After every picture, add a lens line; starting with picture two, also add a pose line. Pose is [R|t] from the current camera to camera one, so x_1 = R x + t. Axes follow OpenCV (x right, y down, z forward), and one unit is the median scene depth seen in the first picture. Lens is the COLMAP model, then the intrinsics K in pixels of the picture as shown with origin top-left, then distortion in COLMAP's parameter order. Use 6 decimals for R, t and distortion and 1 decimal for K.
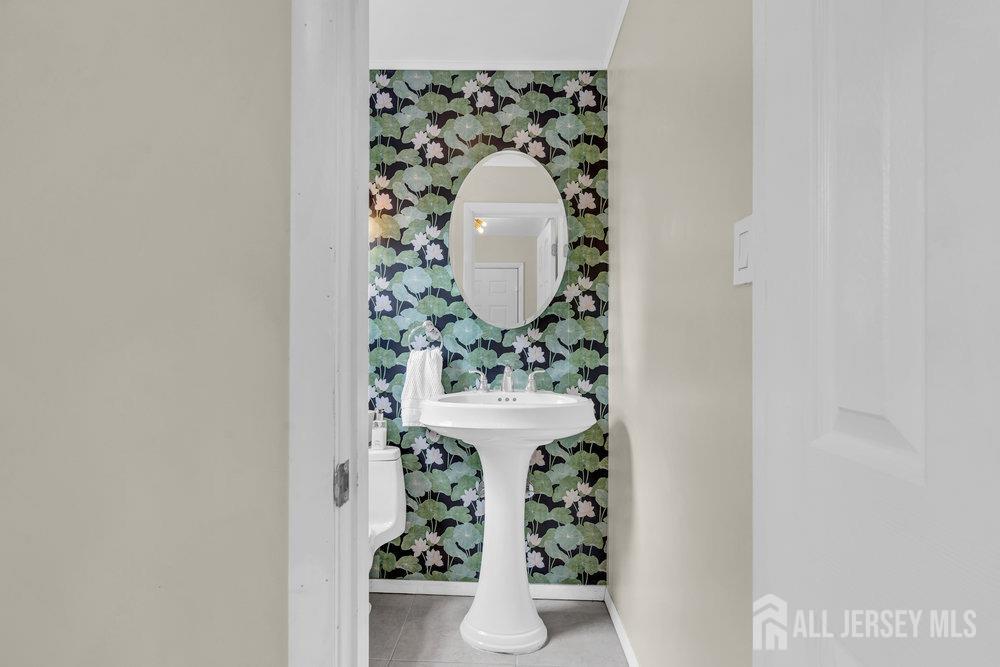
lens RADIAL K [[451.9, 0, 498.0], [0, 451.9, 339.0], [0, 0, 1]] dist [-0.012217, 0.002926]
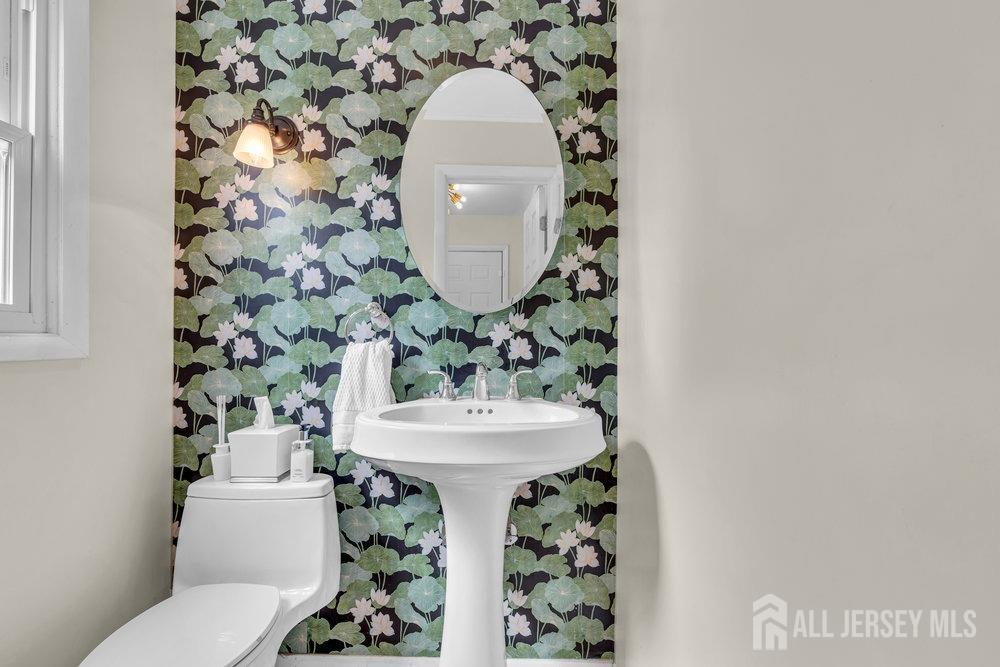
lens RADIAL K [[451.9, 0, 501.4], [0, 451.9, 331.1], [0, 0, 1]] dist [-0.012217, 0.002926]
pose [[0.999787, 0.001699, 0.020569, 0.037958], [-0.001697, 0.999999, -0.000136, 0.005974], [-0.020569, 0.000101, 0.999788, 0.260022]]
